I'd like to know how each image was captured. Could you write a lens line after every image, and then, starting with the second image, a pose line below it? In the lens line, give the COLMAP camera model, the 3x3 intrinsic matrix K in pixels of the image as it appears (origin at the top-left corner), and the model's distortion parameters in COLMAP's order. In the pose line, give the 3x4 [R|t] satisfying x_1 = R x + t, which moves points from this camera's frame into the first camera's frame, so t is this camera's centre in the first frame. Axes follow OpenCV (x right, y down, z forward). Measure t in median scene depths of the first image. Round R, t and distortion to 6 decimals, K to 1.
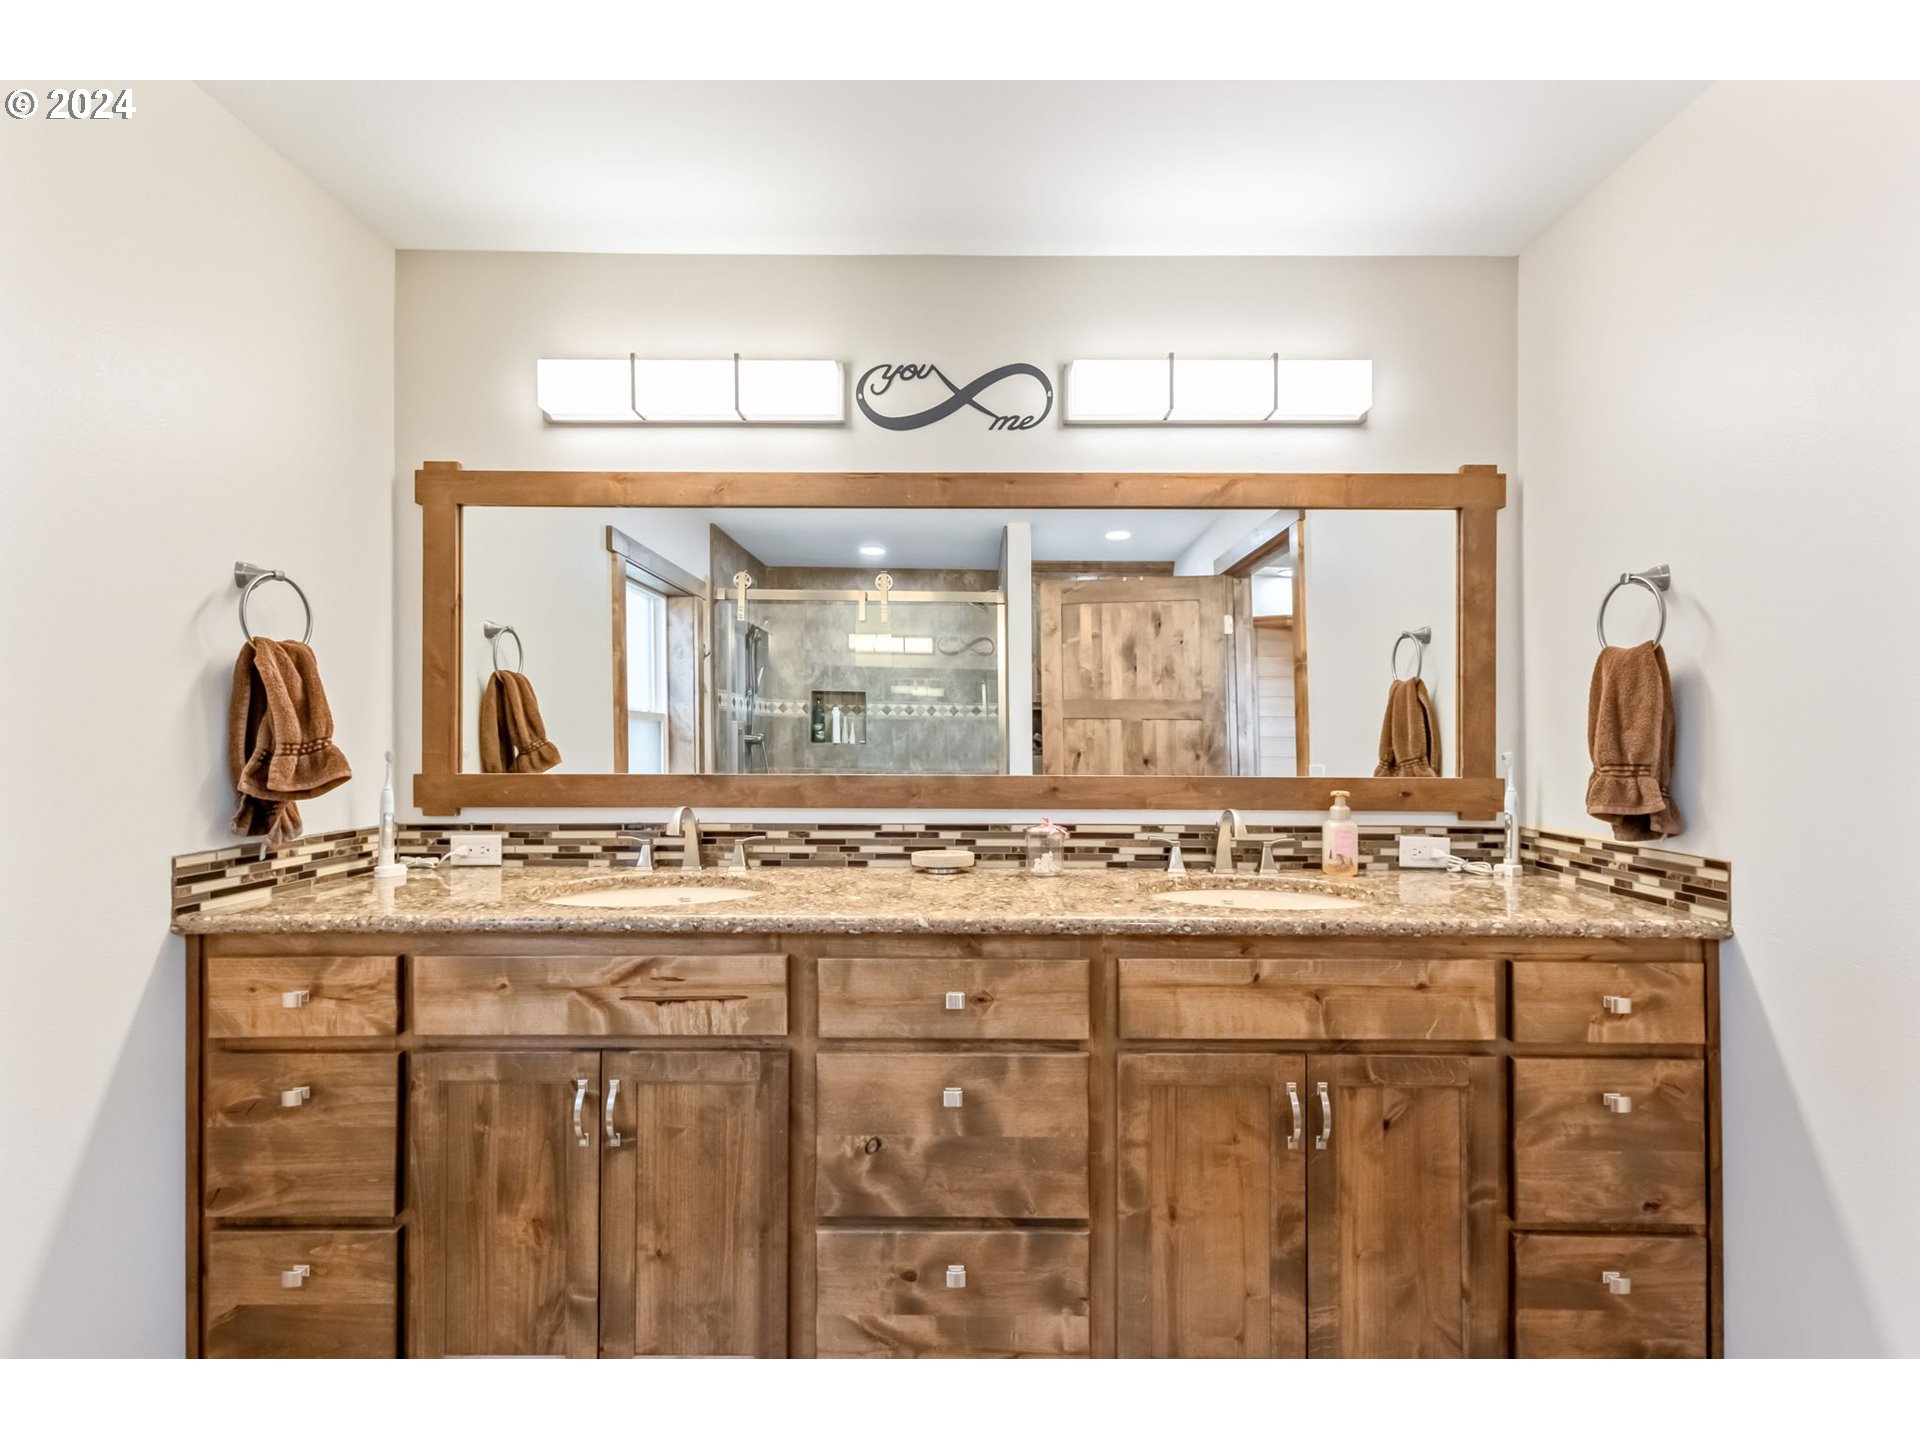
lens RADIAL K [[904.6, 0, 961.6], [0, 904.6, 728.0], [0, 0, 1]] dist [0.015649, -0.000183]
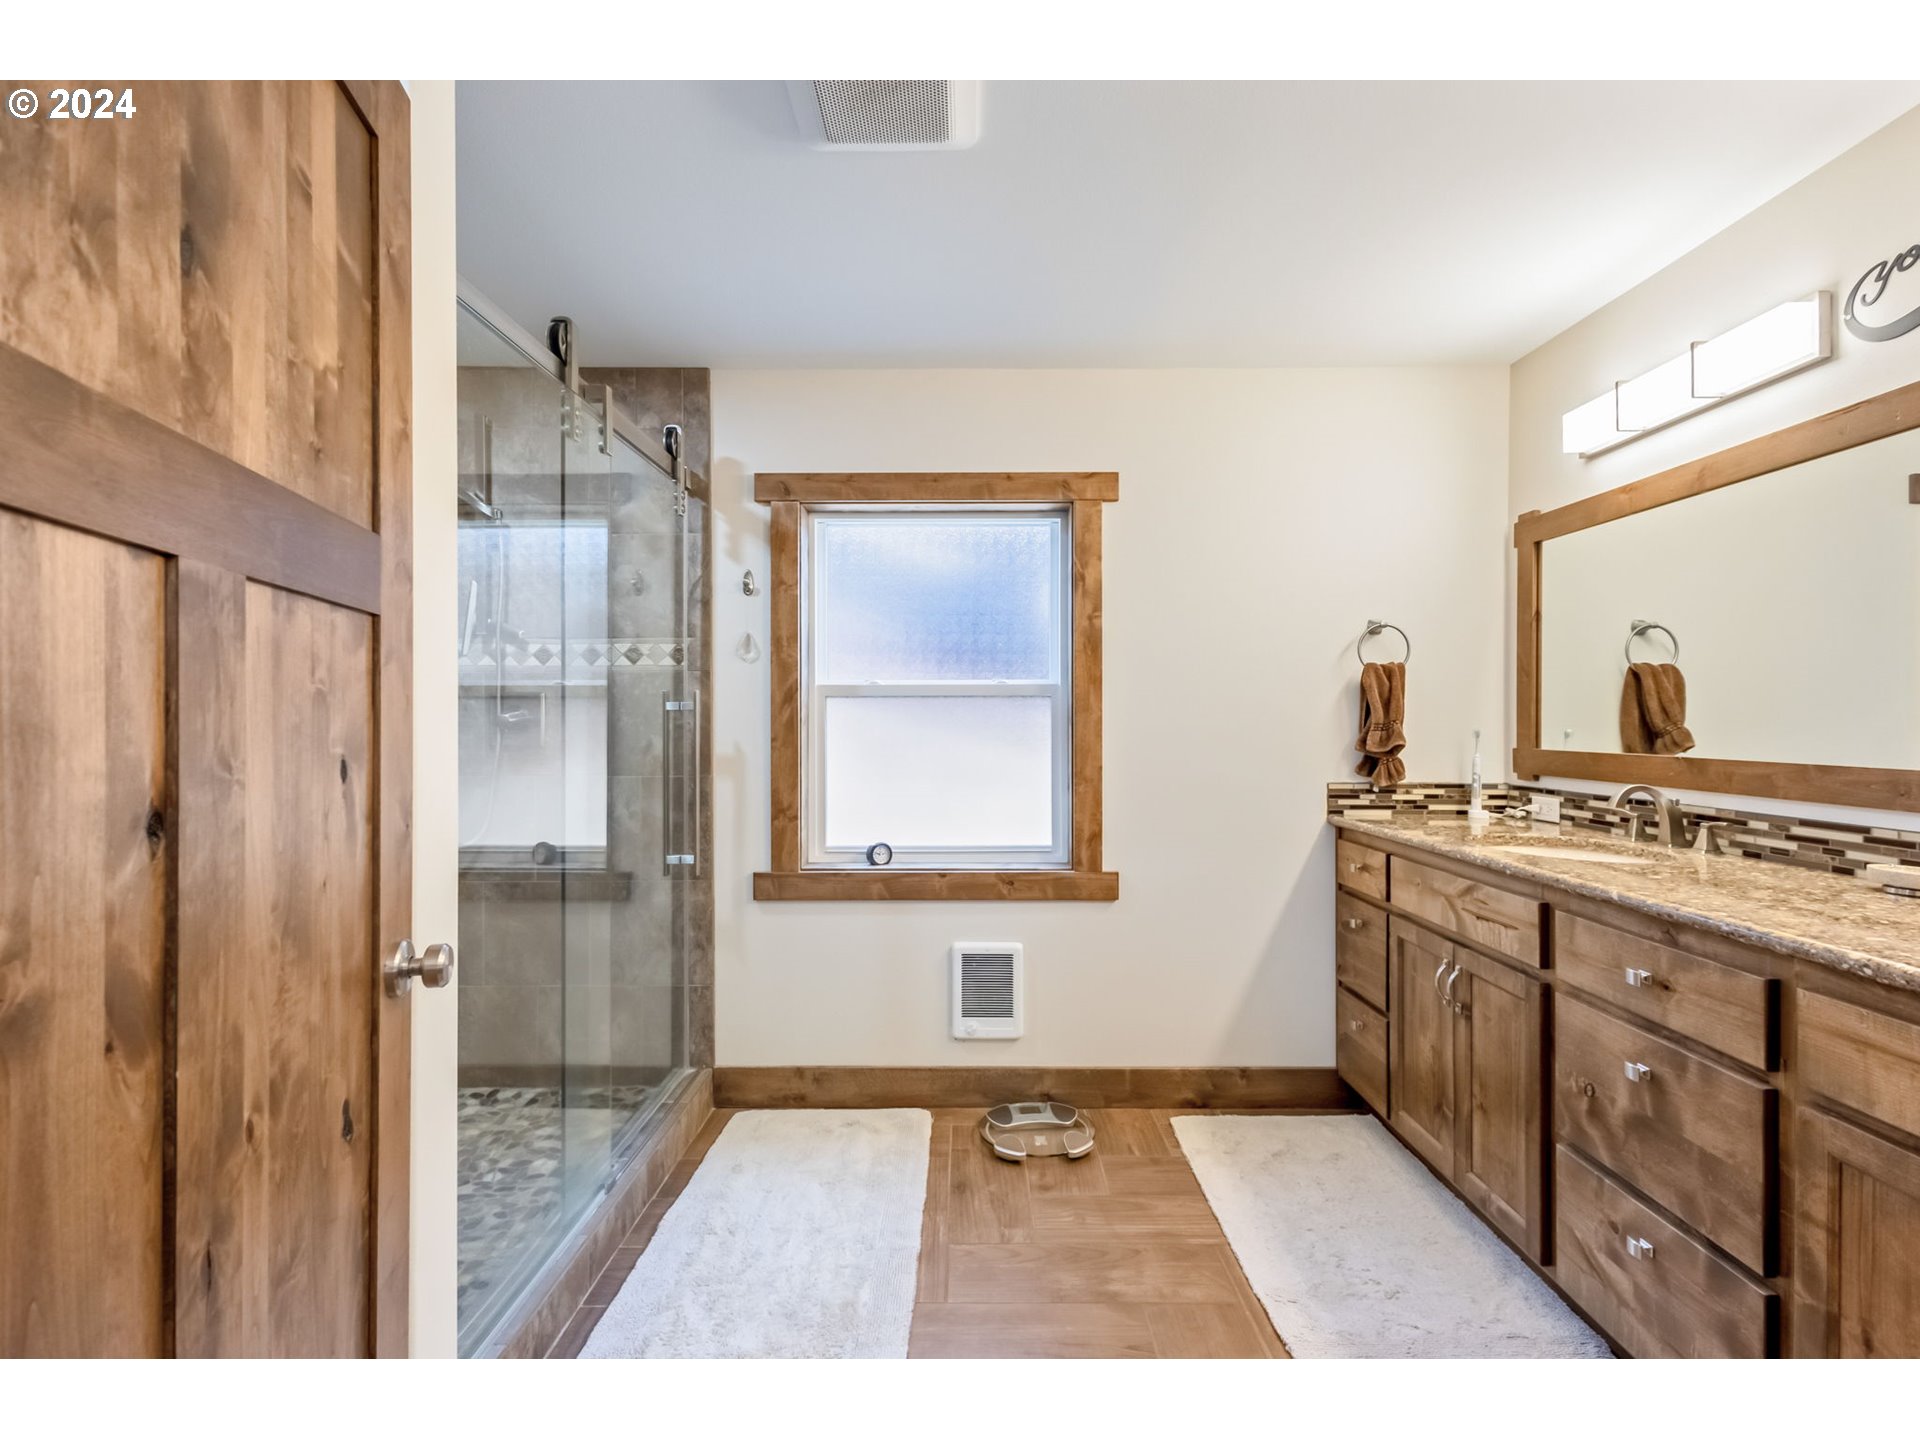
lens RADIAL K [[904.6, 0, 962.8], [0, 904.6, 718.2], [0, 0, 1]] dist [0.015649, -0.000183]
pose [[0.000163, -0.002793, -0.999996, 0.882117], [0.004058, 0.999988, -0.002793, 0.007430], [0.999992, -0.004057, 0.000175, 0.209598]]
